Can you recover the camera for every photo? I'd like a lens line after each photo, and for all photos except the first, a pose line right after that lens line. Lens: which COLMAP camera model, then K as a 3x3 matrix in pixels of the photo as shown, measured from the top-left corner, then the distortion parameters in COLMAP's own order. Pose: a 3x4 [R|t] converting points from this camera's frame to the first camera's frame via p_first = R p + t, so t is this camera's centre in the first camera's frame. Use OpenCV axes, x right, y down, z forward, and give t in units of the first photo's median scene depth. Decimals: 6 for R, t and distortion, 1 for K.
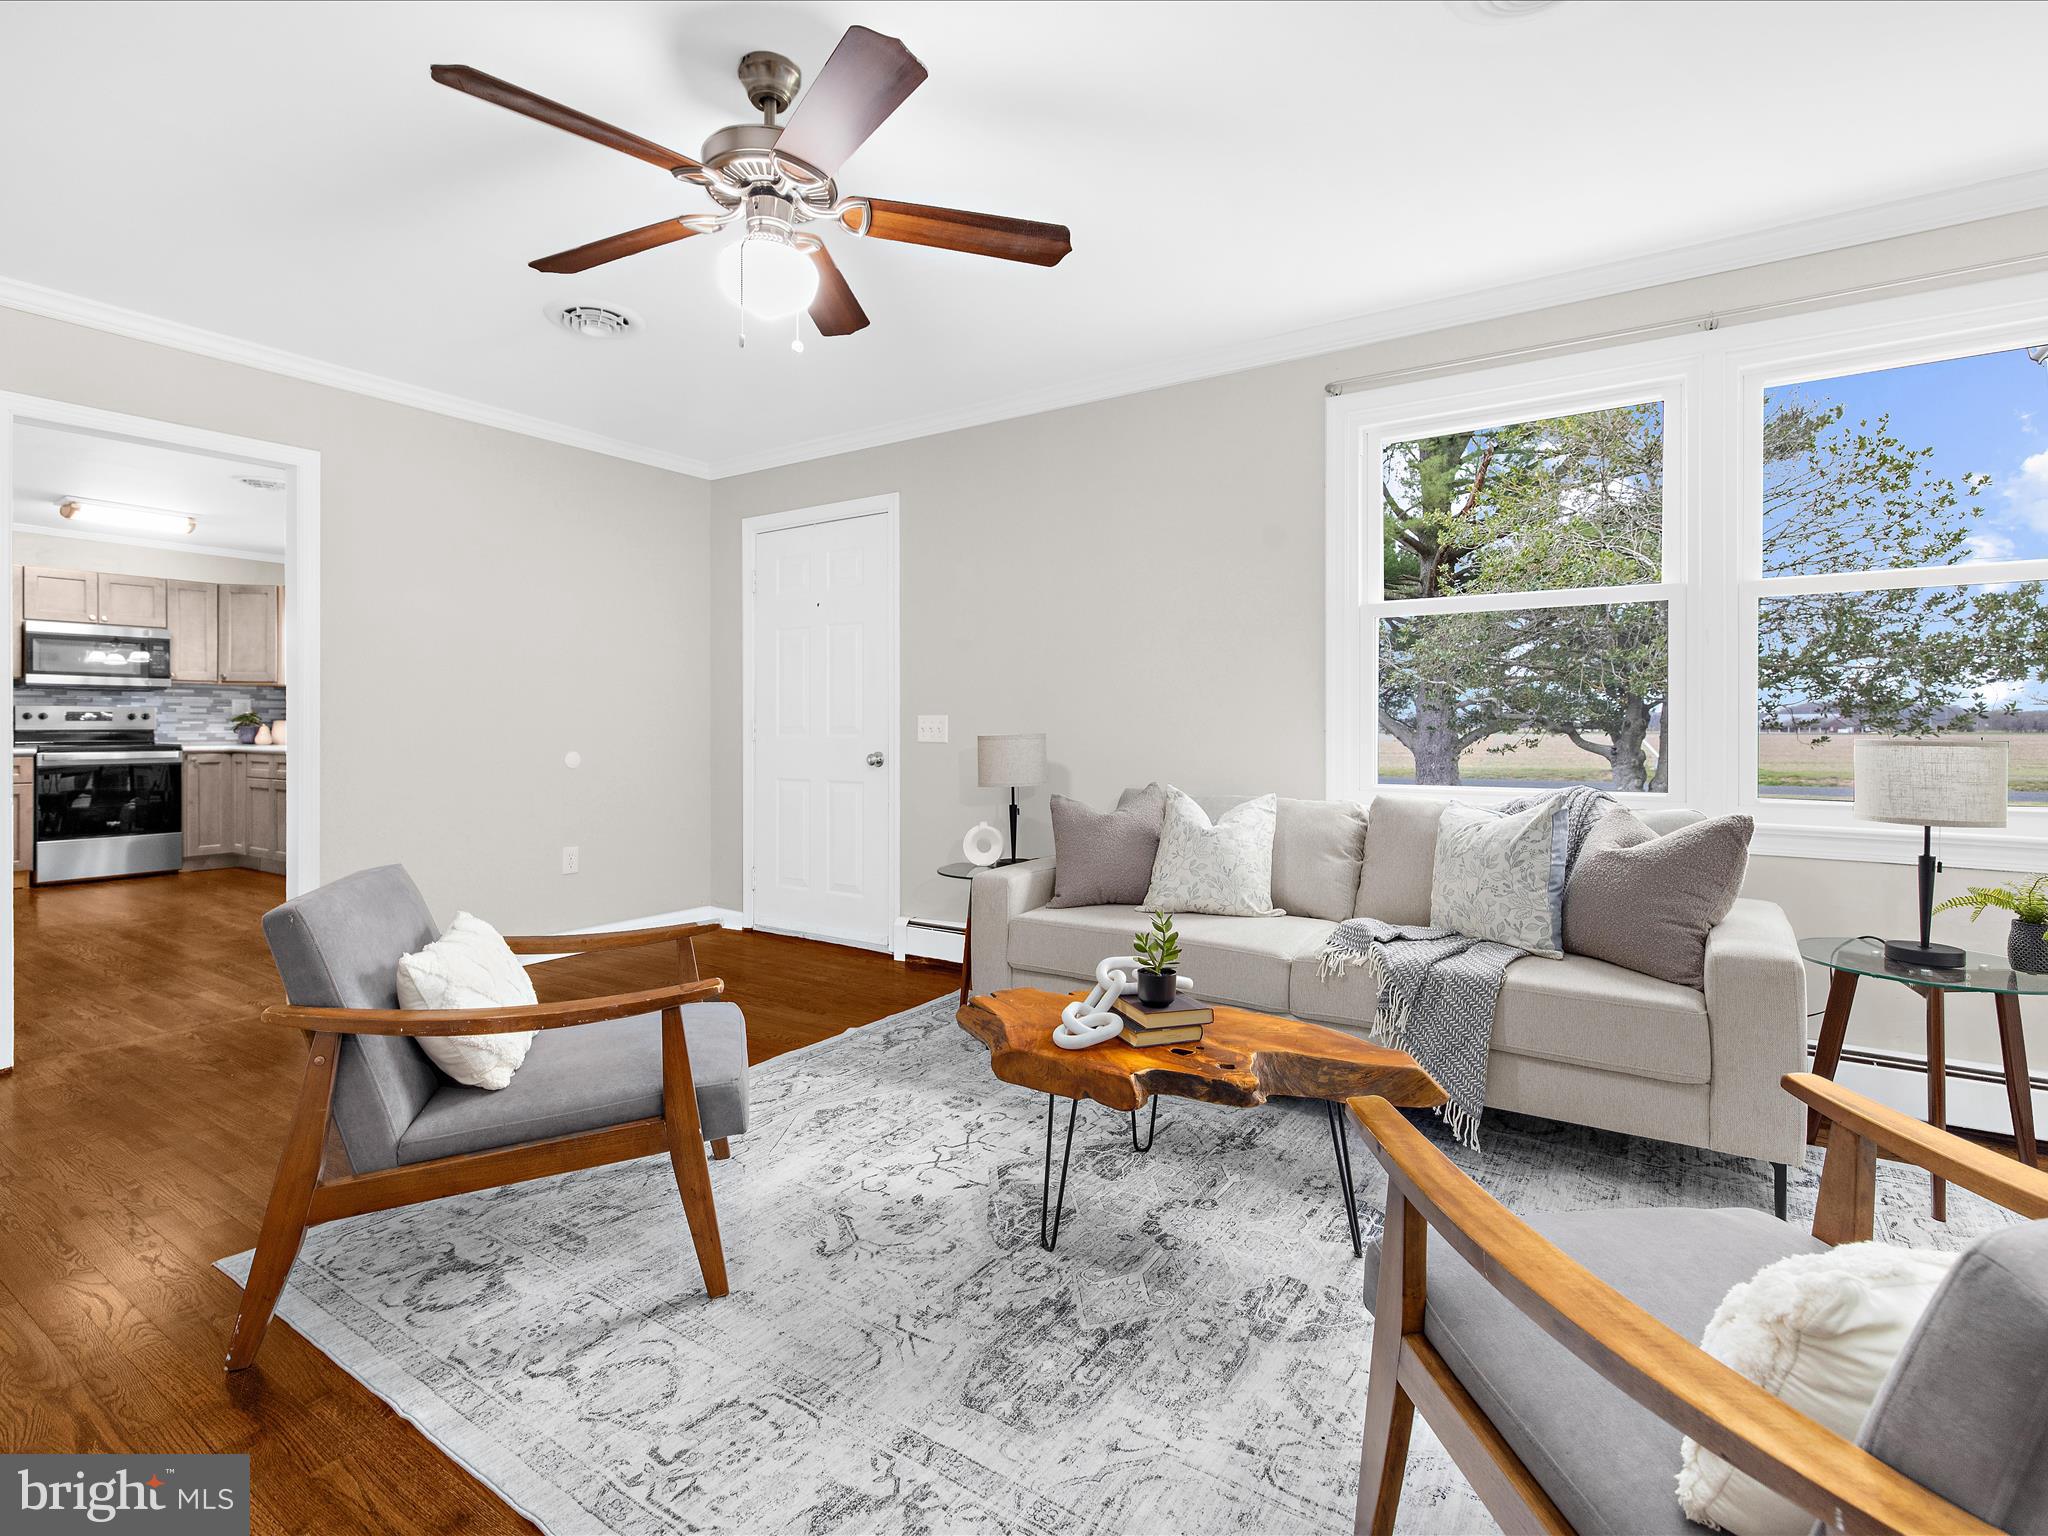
lens RADIAL K [[999.3, 0, 1017.5], [0, 999.3, 719.5], [0, 0, 1]] dist [0.000210, 0.000780]
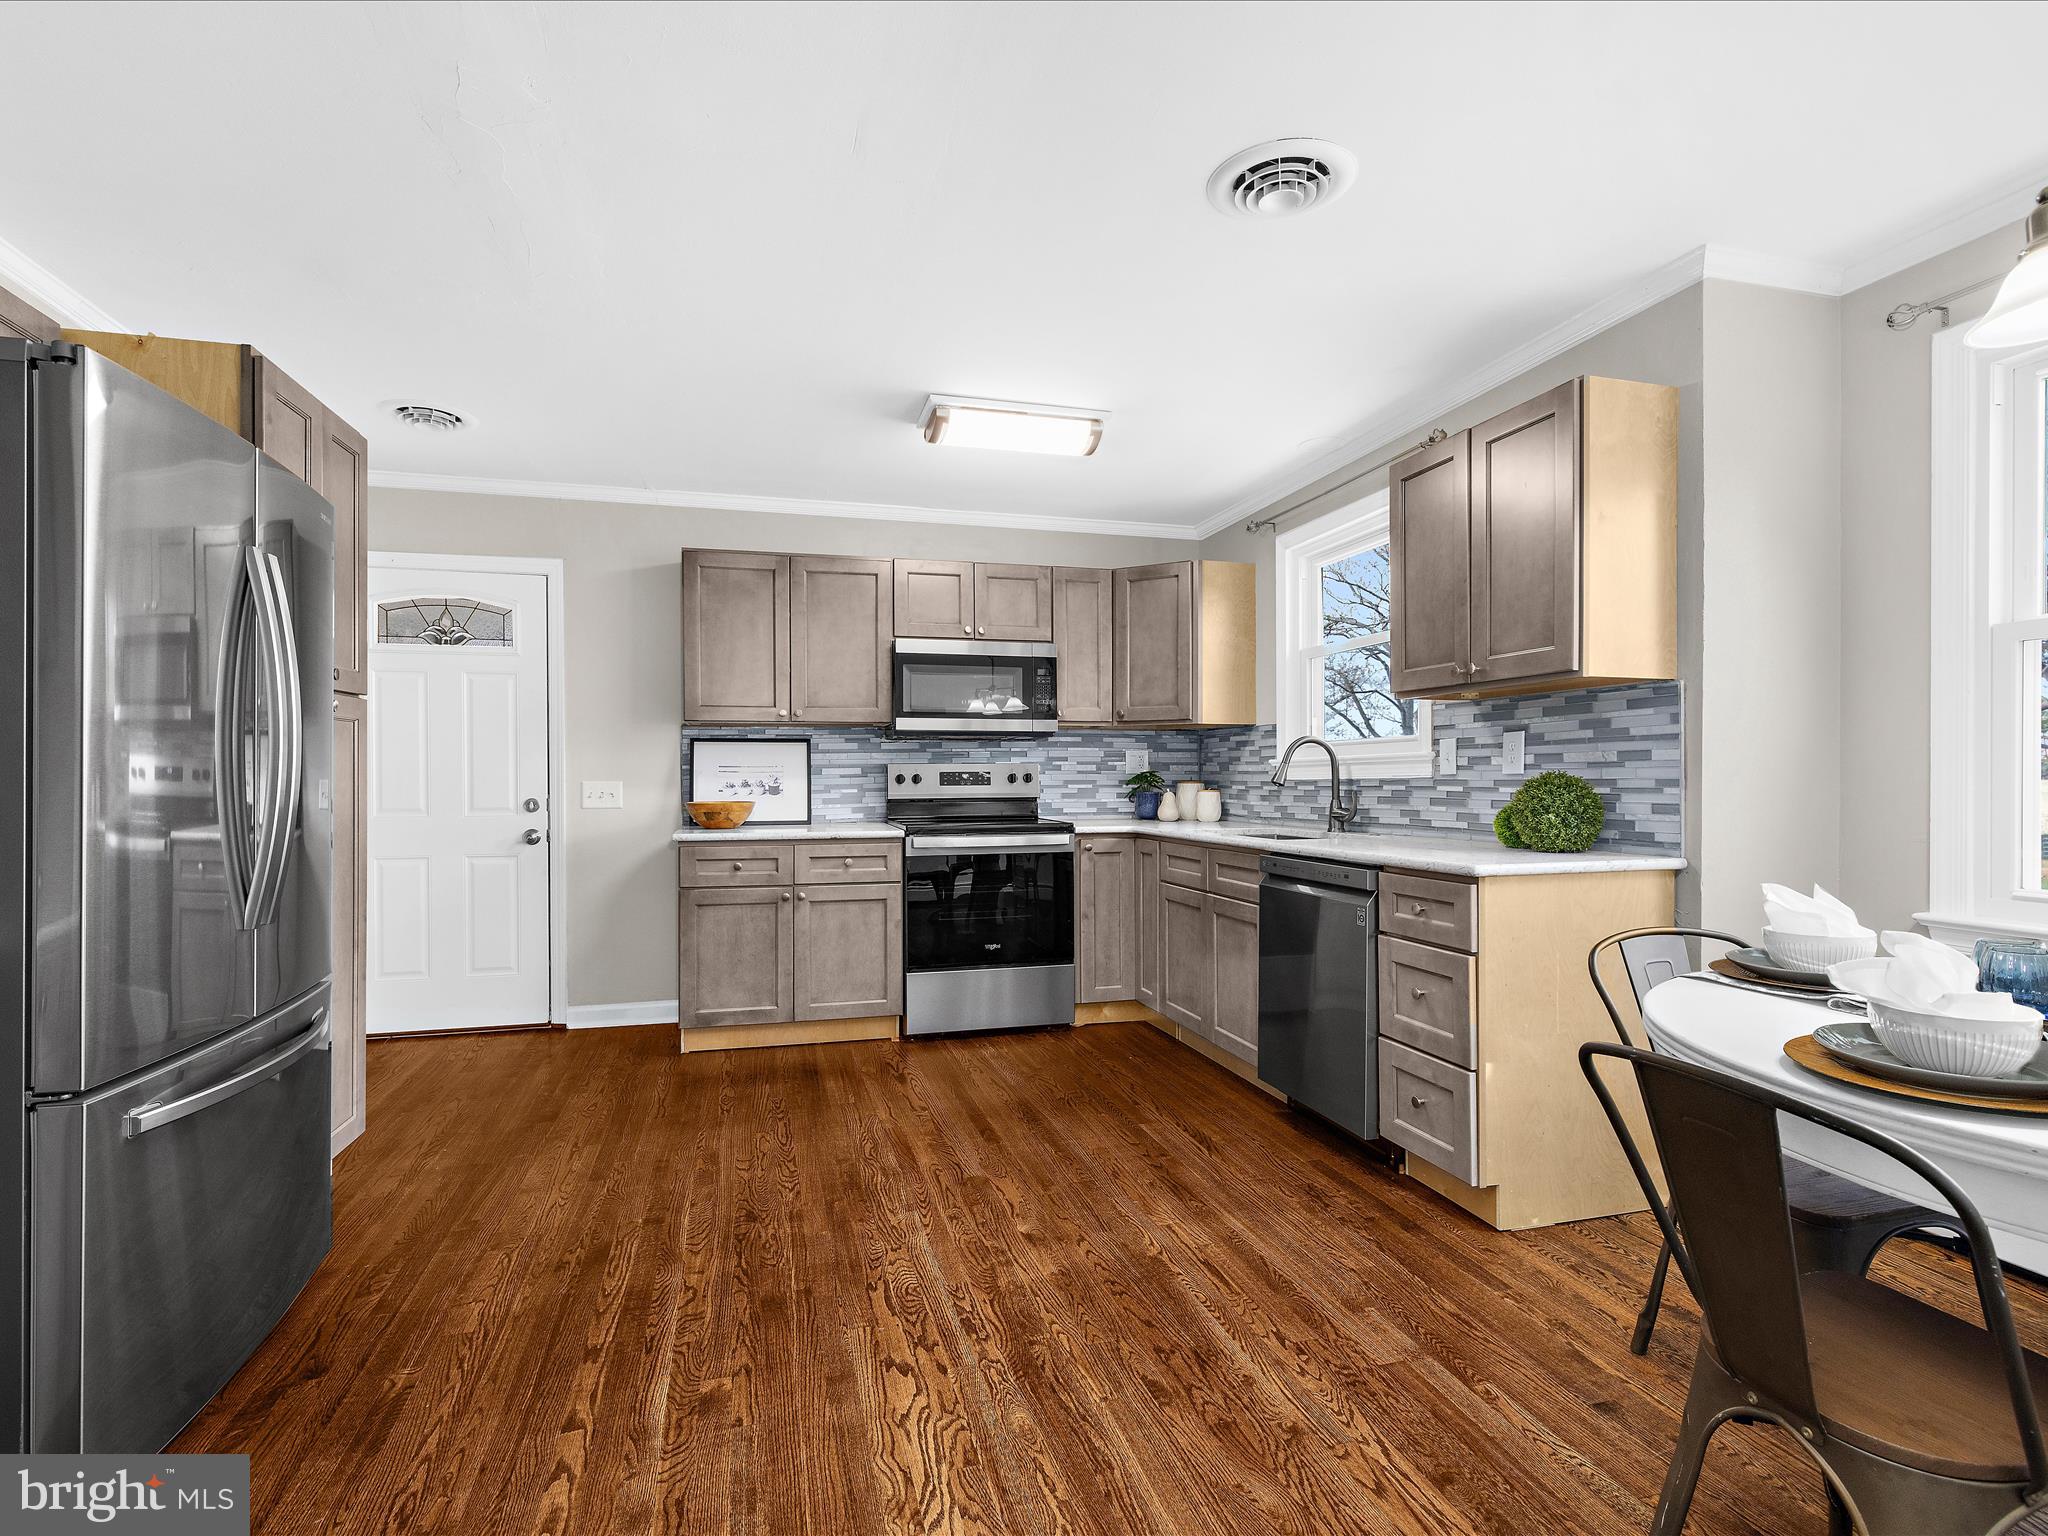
lens RADIAL K [[999.3, 0, 1024.0], [0, 999.3, 779.7], [0, 0, 1]] dist [0.000210, 0.000780]
pose [[0.765222, -0.000216, -0.643767, -0.451151], [0.005800, 0.999962, 0.006559, -0.006210], [0.643740, -0.008753, 0.765194, 0.495377]]
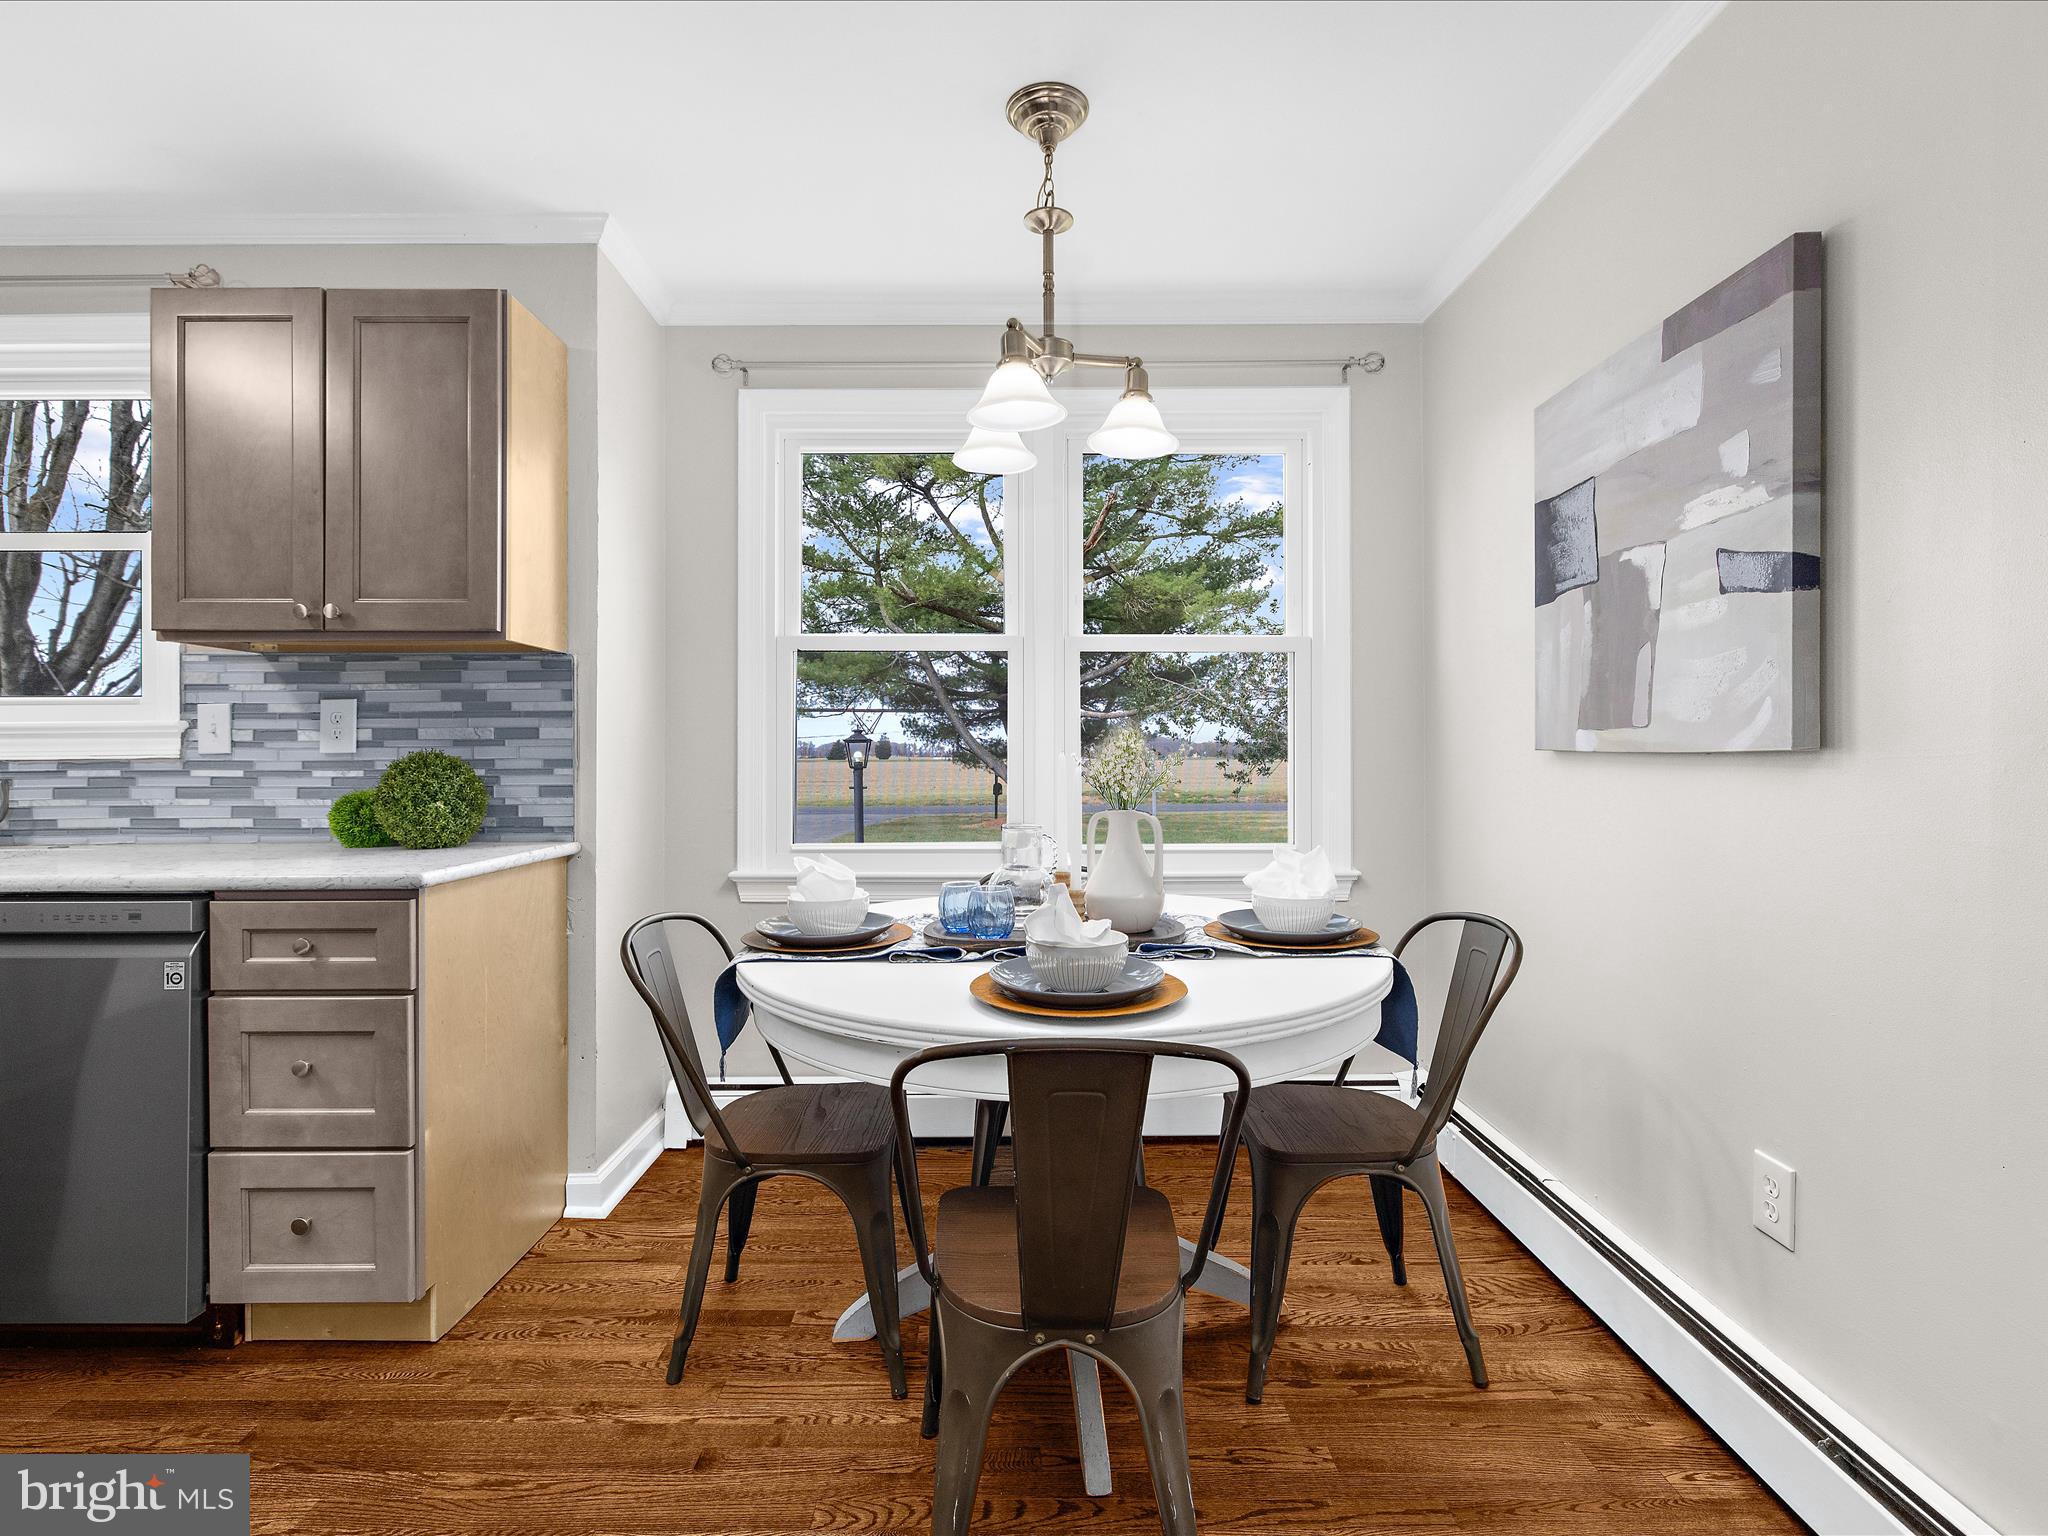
lens RADIAL K [[999.3, 0, 1011.1], [0, 999.3, 751.4], [0, 0, 1]] dist [0.000210, 0.000780]
pose [[0.828293, 0.002147, 0.560291, -0.567988], [-0.002284, 0.999997, -0.000457, -0.005586], [-0.560291, -0.000901, 0.828296, 0.554885]]
